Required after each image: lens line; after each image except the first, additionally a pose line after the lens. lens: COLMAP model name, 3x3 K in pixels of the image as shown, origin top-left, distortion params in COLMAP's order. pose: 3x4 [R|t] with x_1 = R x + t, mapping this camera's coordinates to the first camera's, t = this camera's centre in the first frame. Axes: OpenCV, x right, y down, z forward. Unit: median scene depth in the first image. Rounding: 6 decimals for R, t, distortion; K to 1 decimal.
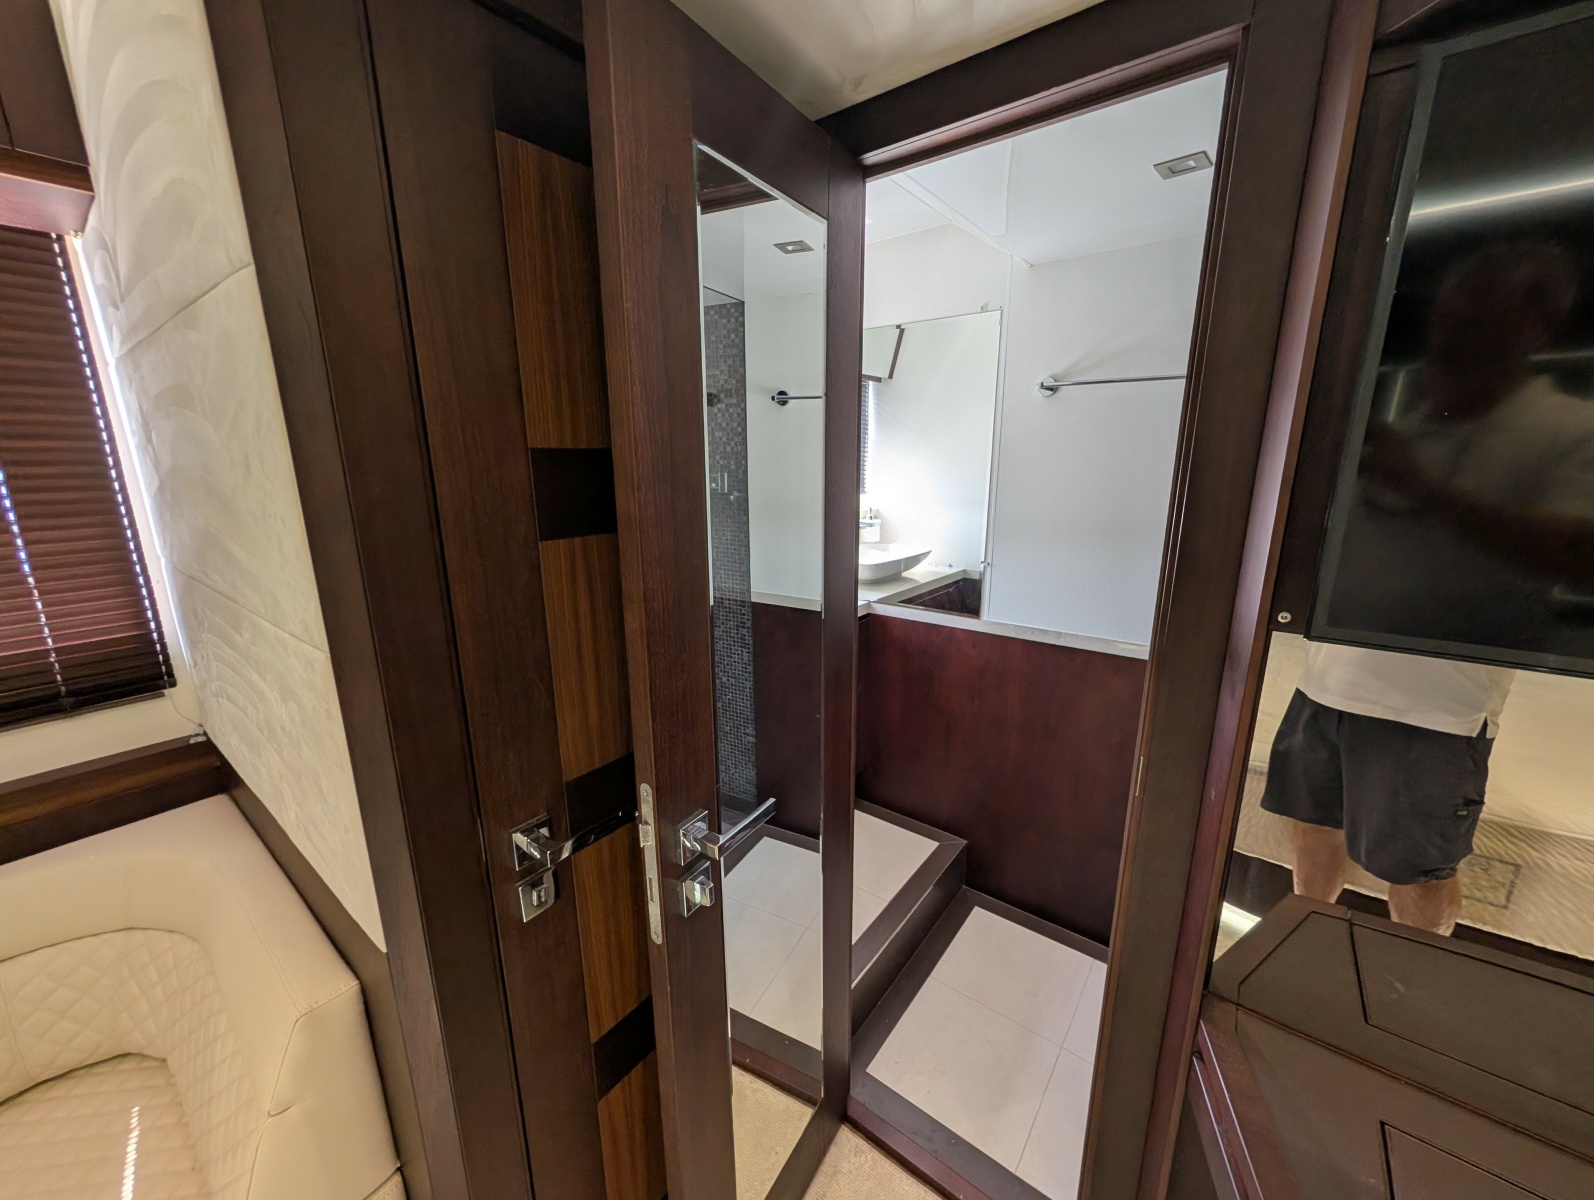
lens RADIAL K [[611.5, 0, 799.0], [0, 611.5, 600.6], [0, 0, 1]] dist [0.000622, -0.000379]
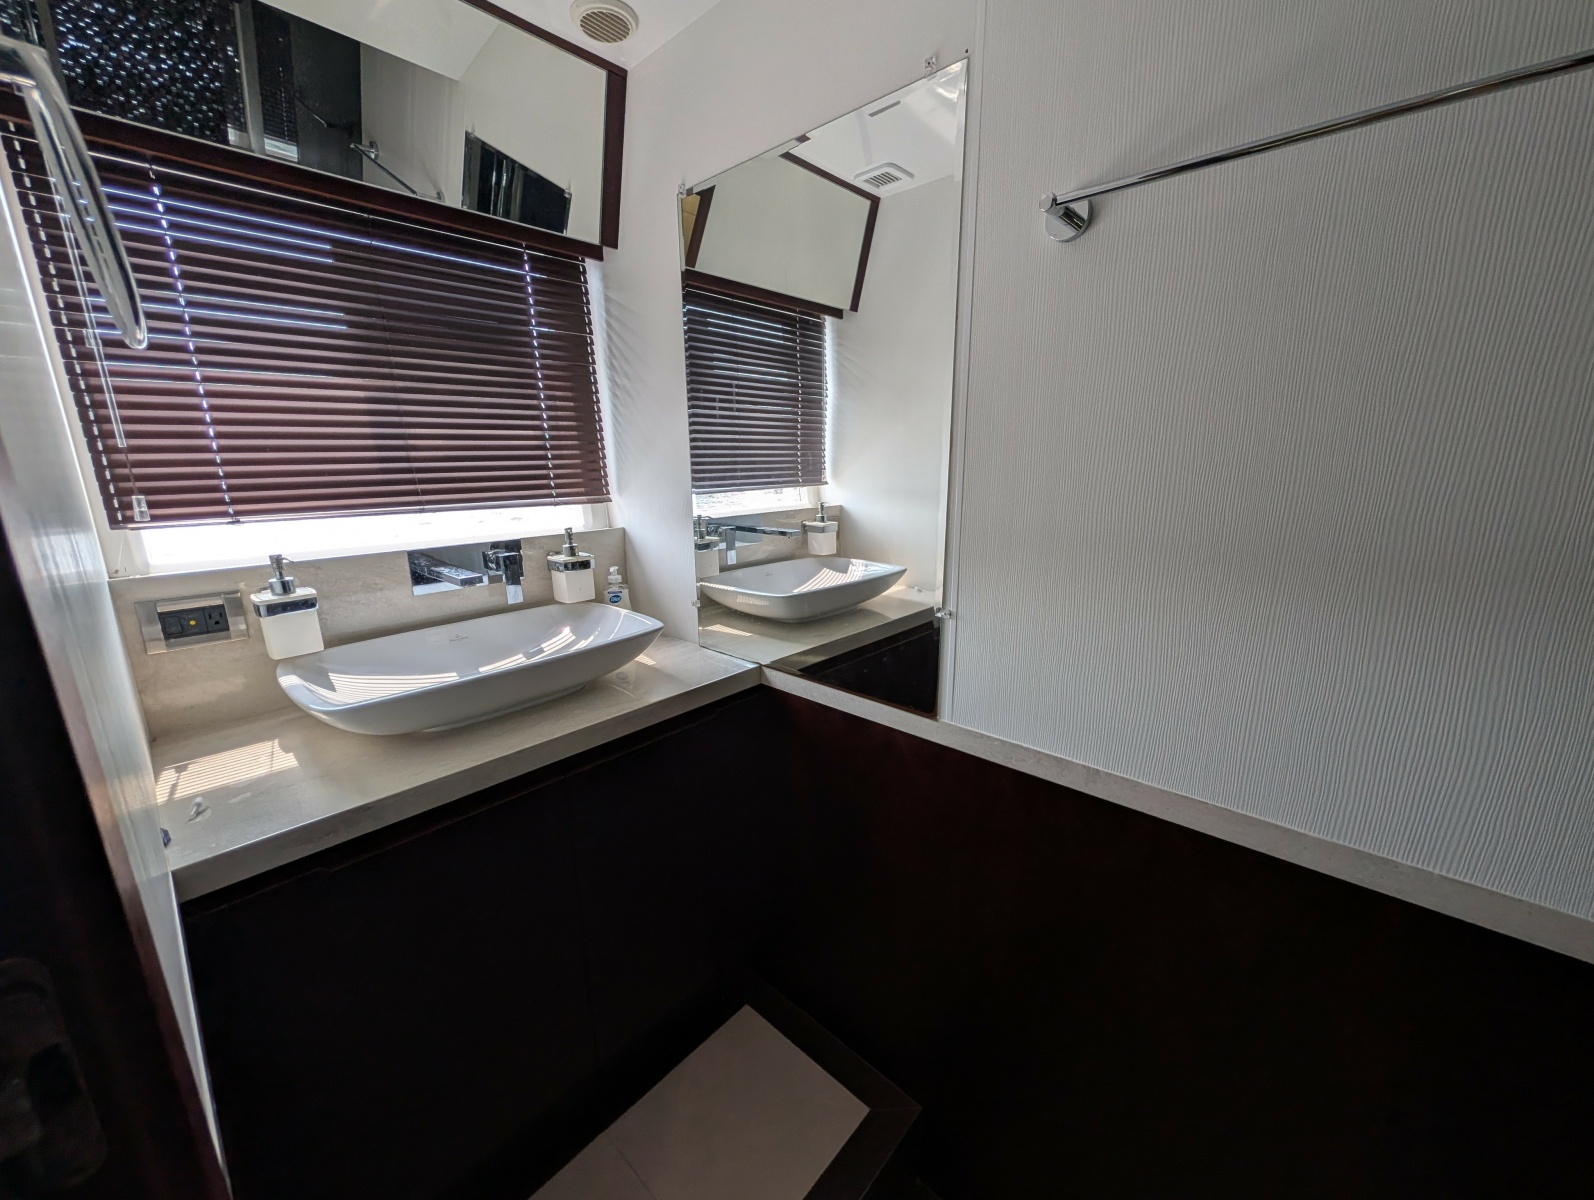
lens RADIAL K [[611.5, 0, 794.2], [0, 611.5, 600.8], [0, 0, 1]] dist [0.000622, -0.000379]
pose [[0.995258, 0.019054, -0.095388, 0.200449], [-0.018828, 0.999817, 0.003274, -0.061323], [0.095433, -0.001462, 0.995435, 0.428108]]
